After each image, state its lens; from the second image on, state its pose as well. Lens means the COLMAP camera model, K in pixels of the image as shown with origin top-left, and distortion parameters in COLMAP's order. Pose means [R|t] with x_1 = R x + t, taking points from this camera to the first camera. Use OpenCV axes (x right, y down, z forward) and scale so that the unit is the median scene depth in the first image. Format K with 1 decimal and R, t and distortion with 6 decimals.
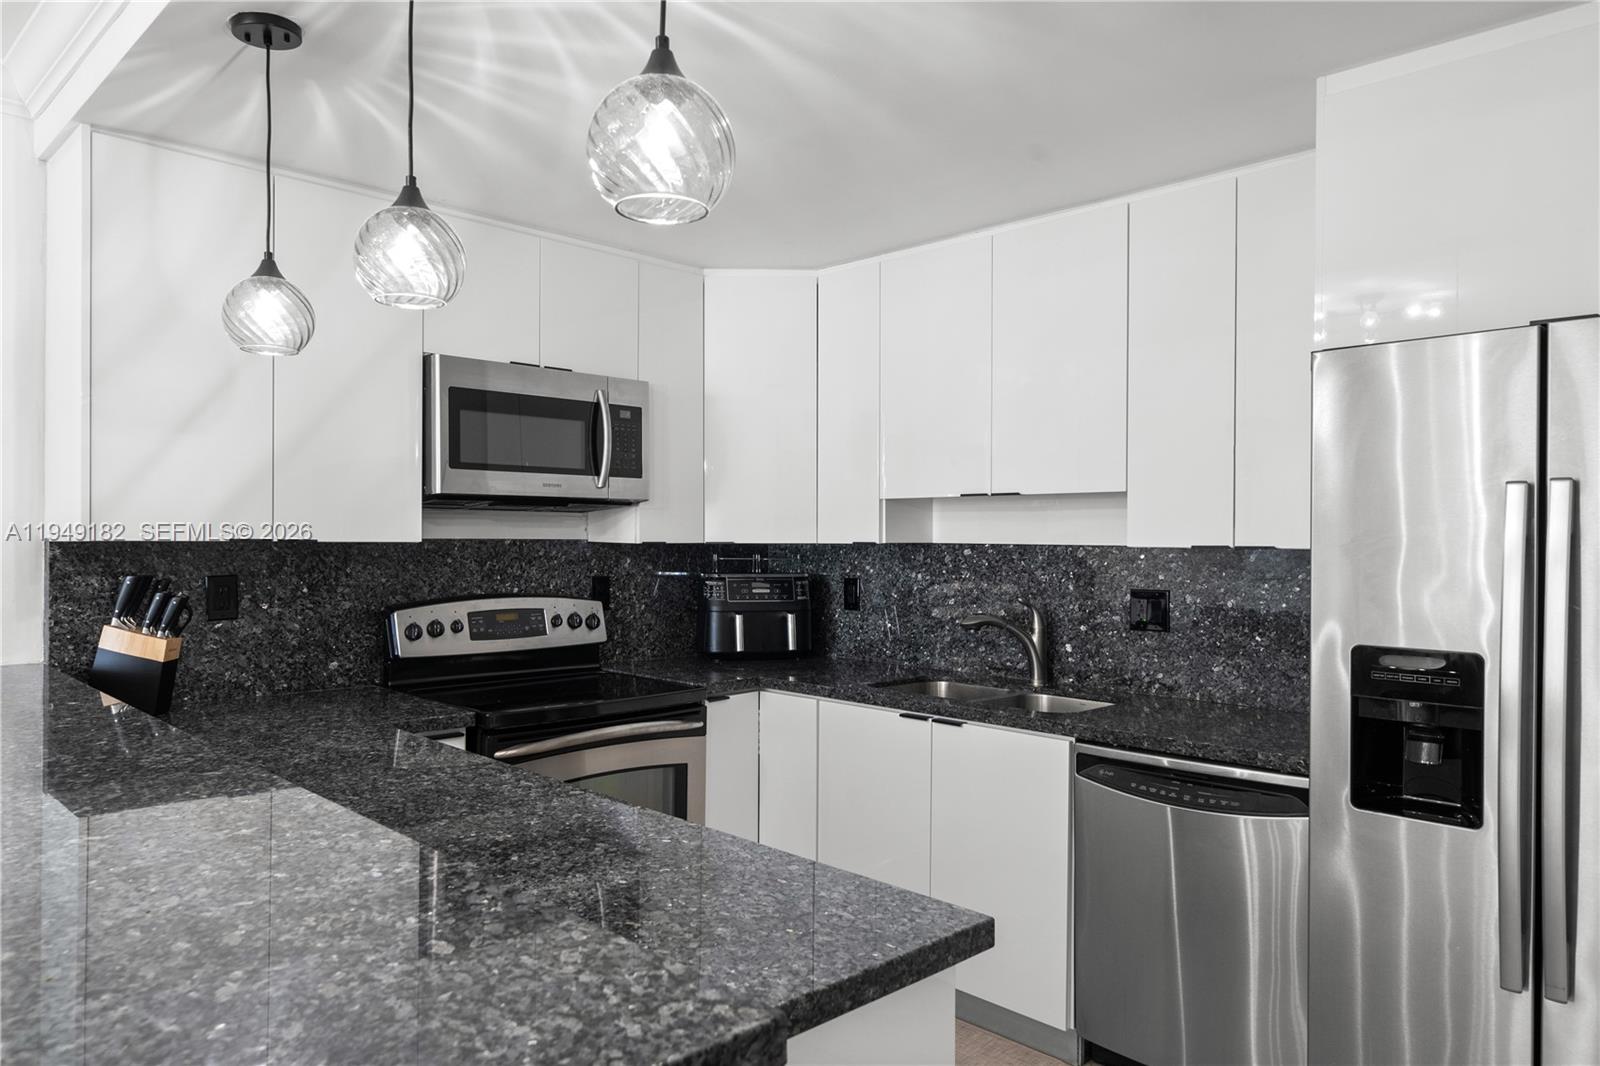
lens RADIAL K [[1062.7, 0, 795.5], [0, 1062.7, 537.9], [0, 0, 1]] dist [-0.005010, -0.001266]
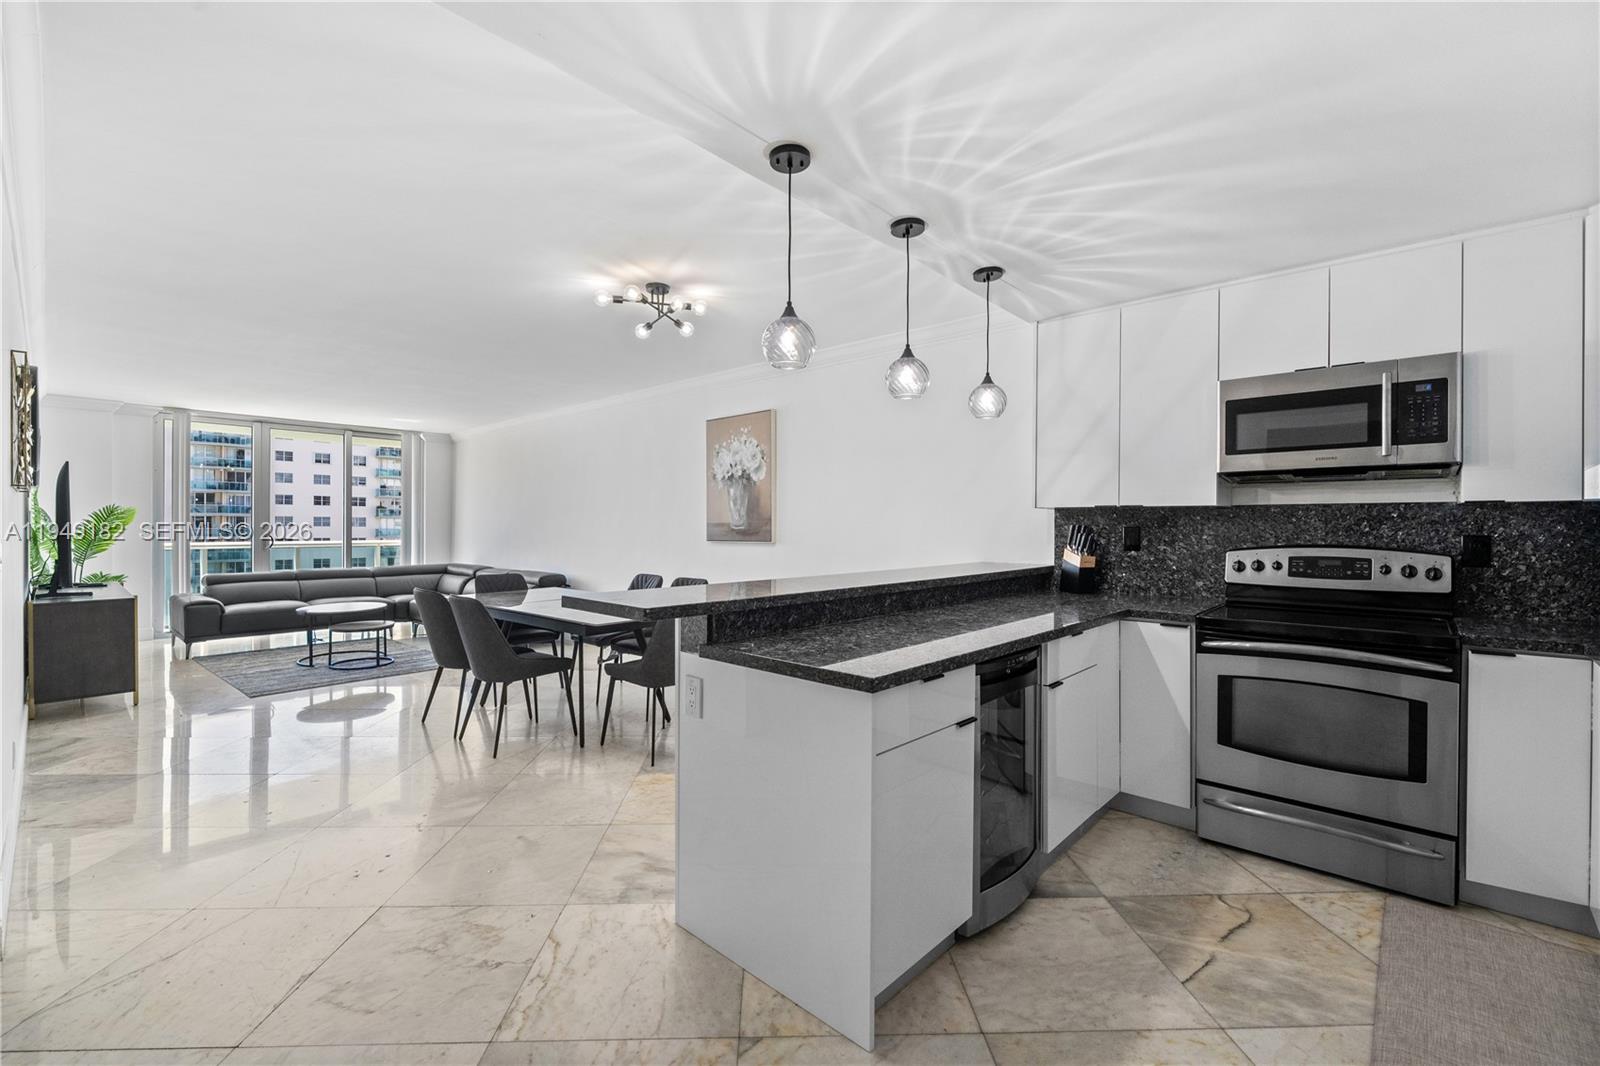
lens RADIAL K [[676.3, 0, 795.0], [0, 676.3, 529.9], [0, 0, 1]] dist [-0.001034, -0.000369]
pose [[0.045451, 0.000931, -0.998966, 0.538658], [-0.001911, 0.999998, 0.000845, 0.035755], [0.998965, 0.001870, 0.045453, 0.314246]]
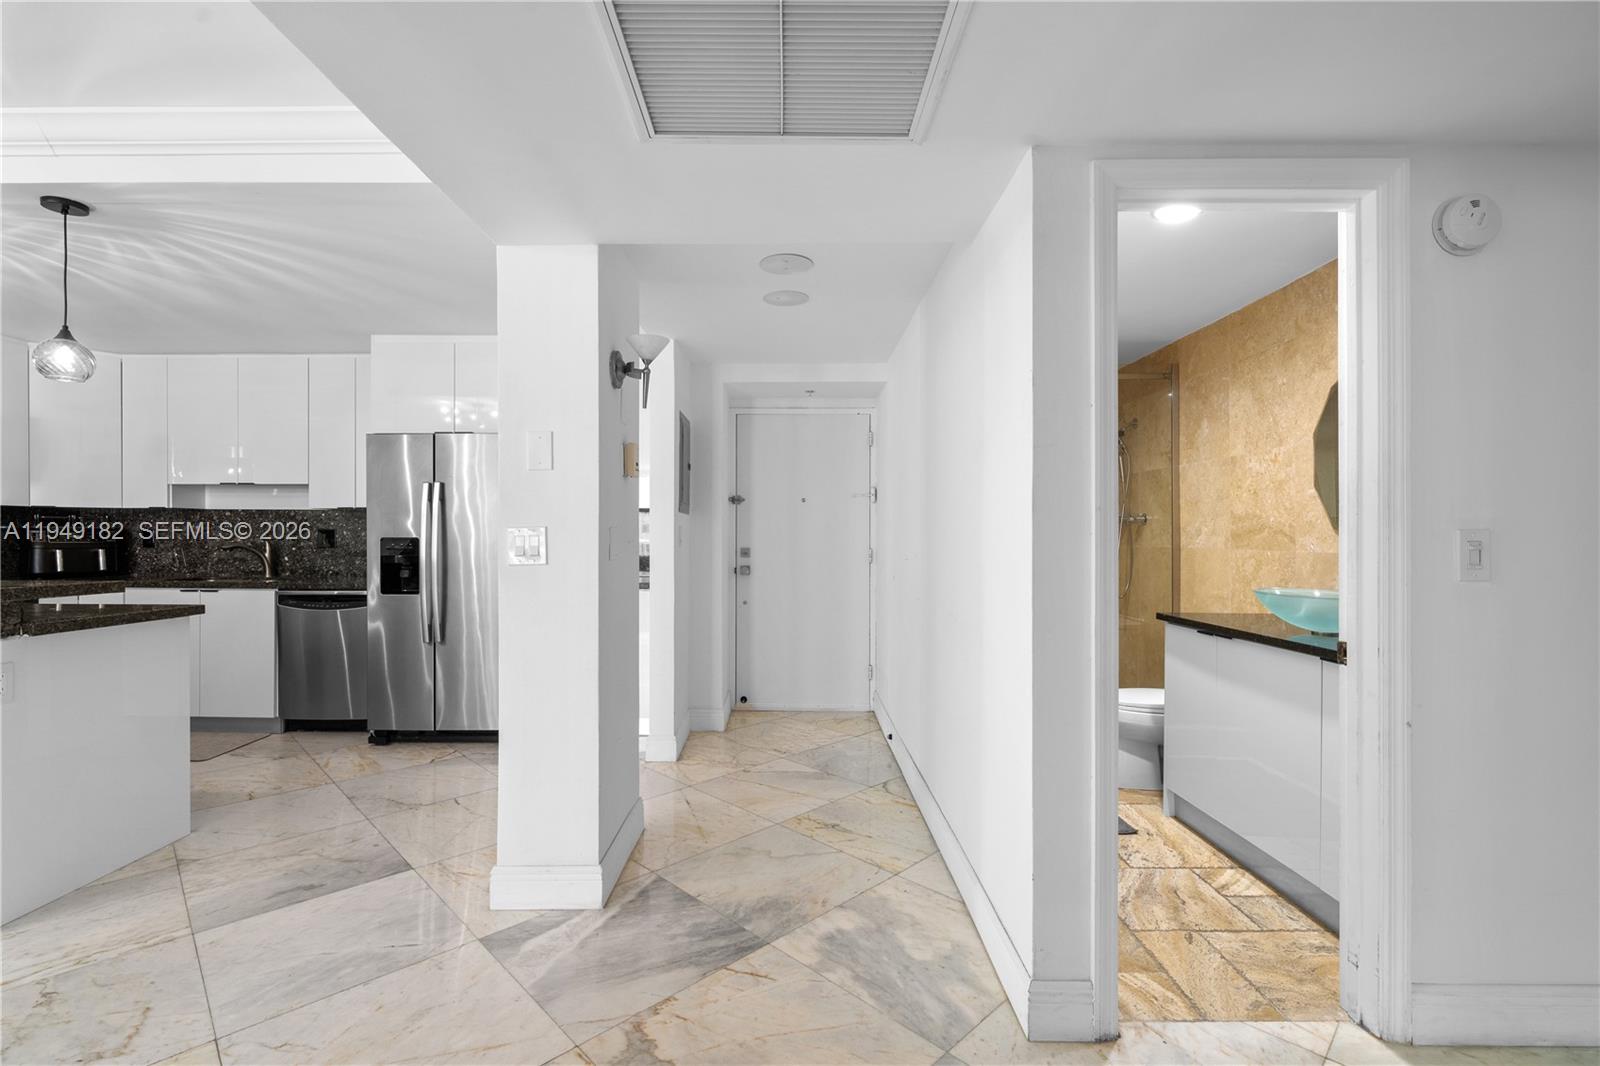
lens RADIAL K [[712.1, 0, 783.9], [0, 712.1, 536.3], [0, 0, 1]] dist [-0.001103, 0.000207]
pose [[0.712060, -0.005113, 0.702100, -0.030933], [0.001492, 0.999982, 0.005770, 0.053315], [-0.702117, -0.003062, 0.712055, -0.702974]]
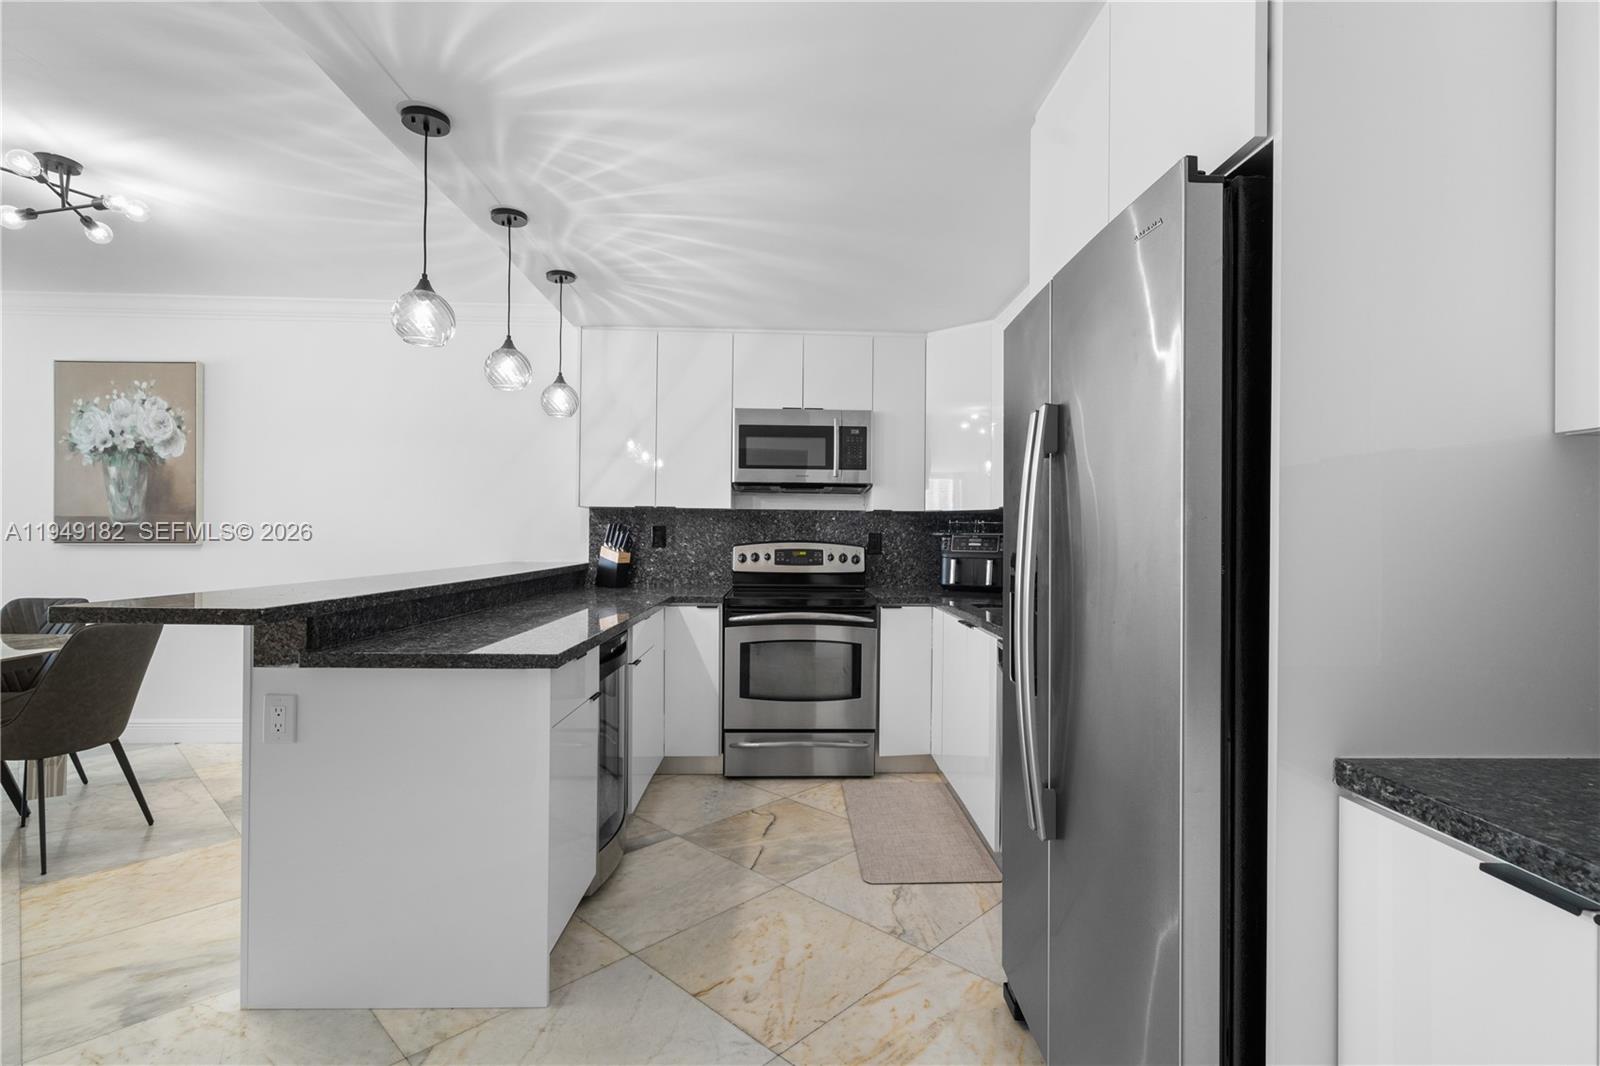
lens RADIAL K [[749.8, 0, 808.6], [0, 749.8, 536.4], [0, 0, 1]] dist [0.001321, 0.000167]
pose [[0.734007, 0.002253, -0.679138, 0.593737], [-0.005231, 0.999984, -0.002337, 0.050479], [0.679122, 0.005268, 0.734007, 0.103718]]
